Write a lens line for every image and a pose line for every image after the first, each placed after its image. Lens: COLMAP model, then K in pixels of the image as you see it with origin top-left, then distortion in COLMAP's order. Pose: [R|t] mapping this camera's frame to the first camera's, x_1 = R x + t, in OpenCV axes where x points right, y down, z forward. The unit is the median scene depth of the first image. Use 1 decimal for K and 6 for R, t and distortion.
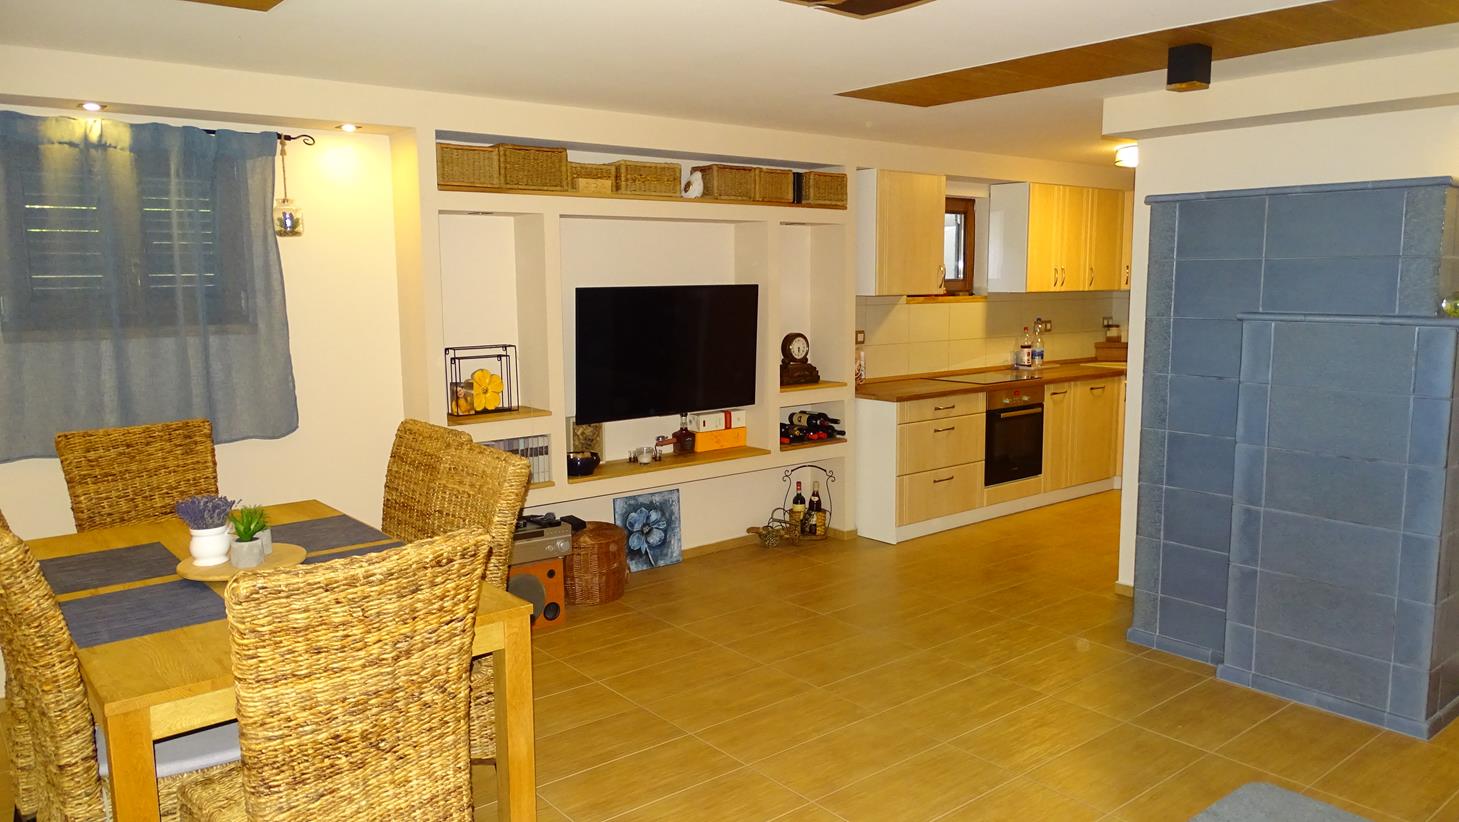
lens RADIAL K [[1042.9, 0, 731.5], [0, 1042.9, 409.2], [0, 0, 1]] dist [0.002306, -0.003919]
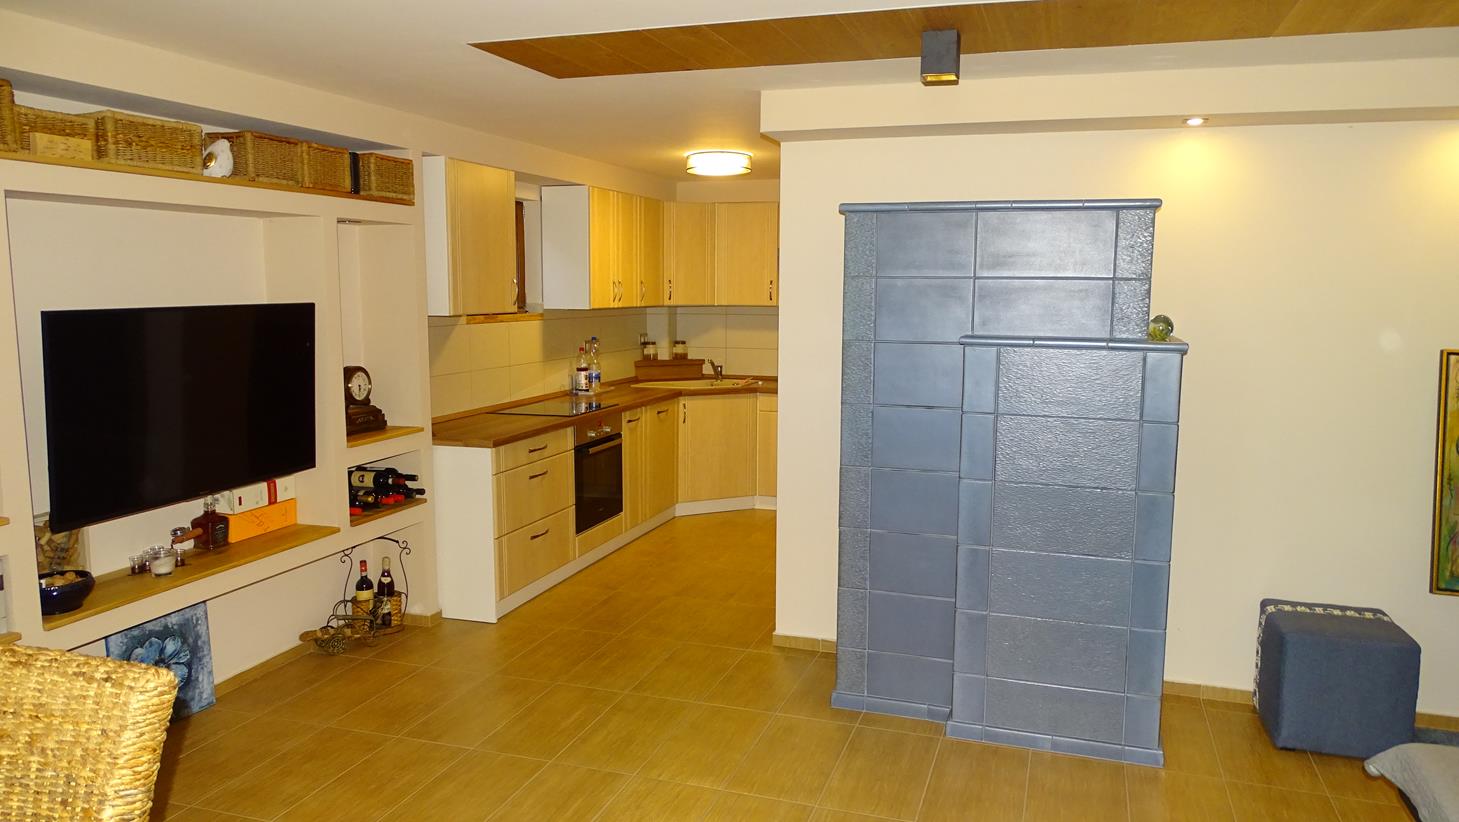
lens RADIAL K [[1042.9, 0, 737.3], [0, 1042.9, 407.8], [0, 0, 1]] dist [0.002306, -0.003919]
pose [[0.843991, -0.055342, 0.533495, -0.108554], [0.060986, 0.998114, 0.007060, -0.031581], [-0.532880, 0.026578, 0.845774, 0.215466]]
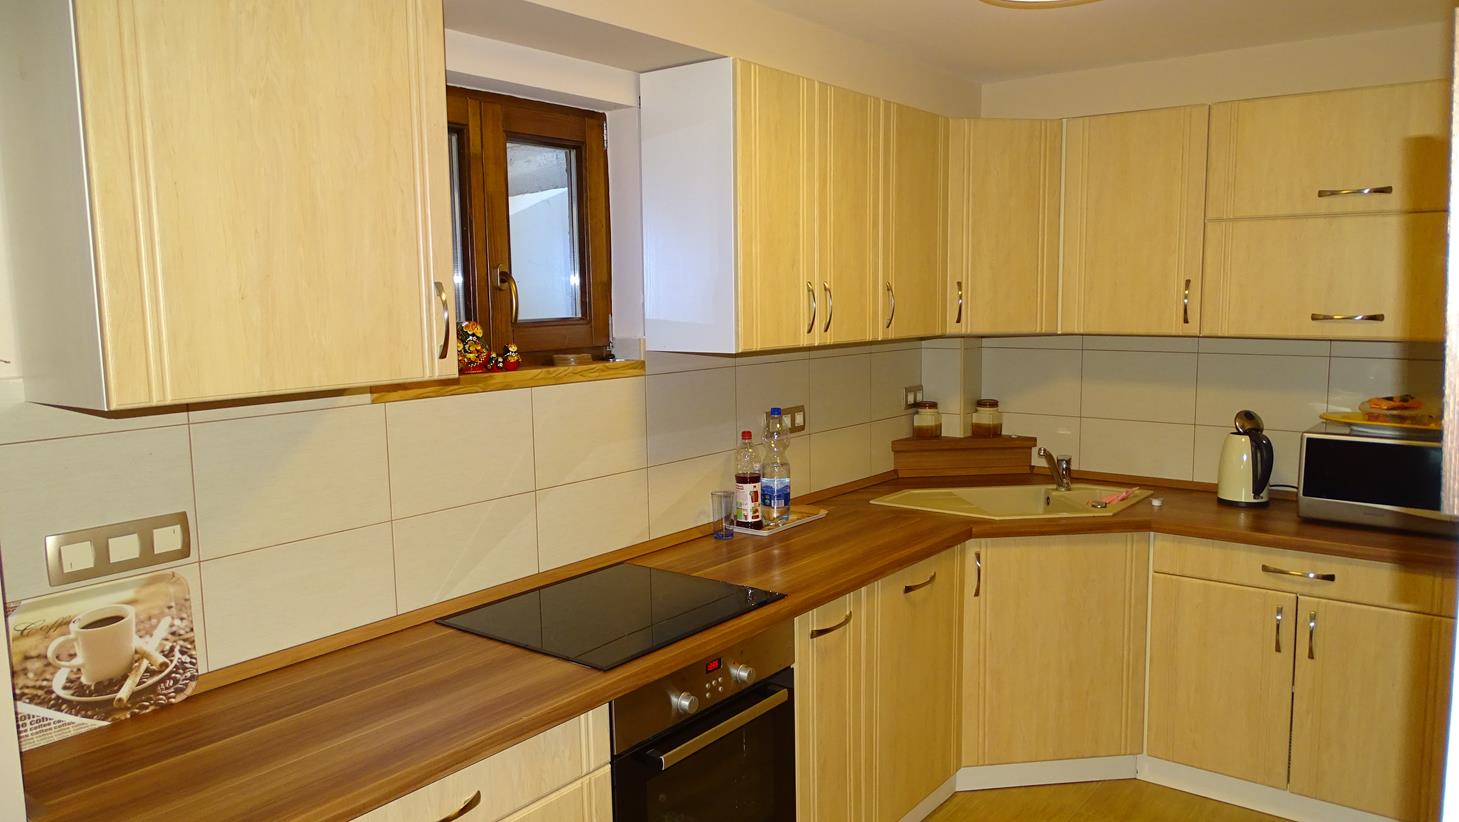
lens RADIAL K [[1042.9, 0, 727.7], [0, 1042.9, 414.8], [0, 0, 1]] dist [0.002306, -0.003919]
pose [[0.975201, -0.034335, 0.218641, 0.233364], [0.037767, 0.999220, -0.011535, -0.101837], [-0.218074, 0.019507, 0.975737, 0.754548]]
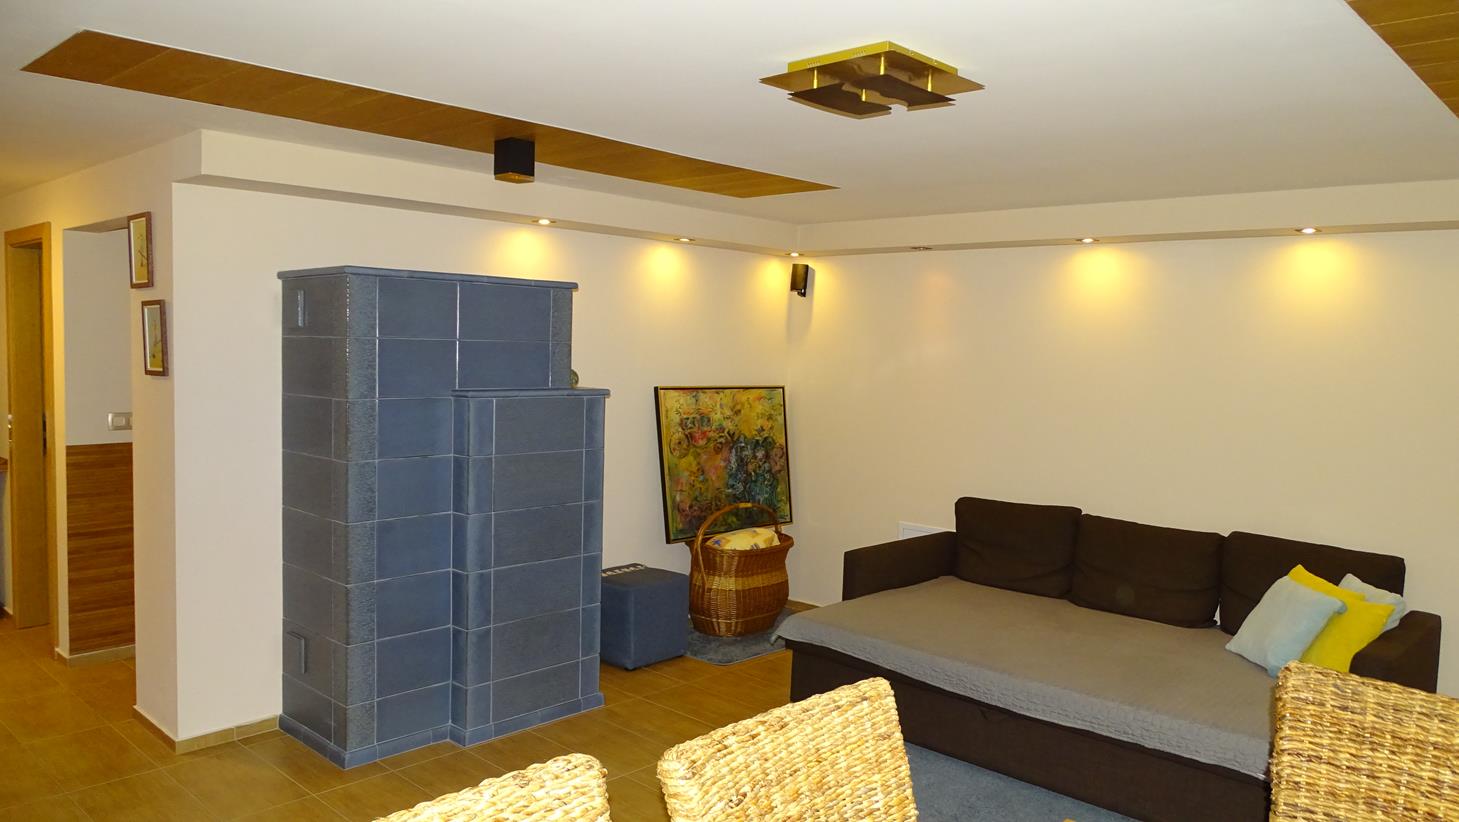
lens RADIAL K [[1042.9, 0, 732.4], [0, 1042.9, 401.6], [0, 0, 1]] dist [0.002306, -0.003919]
pose [[-0.126614, -0.054198, 0.990470, -0.380025], [0.112152, 0.991322, 0.068581, -0.079984], [-0.985592, 0.119767, -0.119437, 0.559887]]
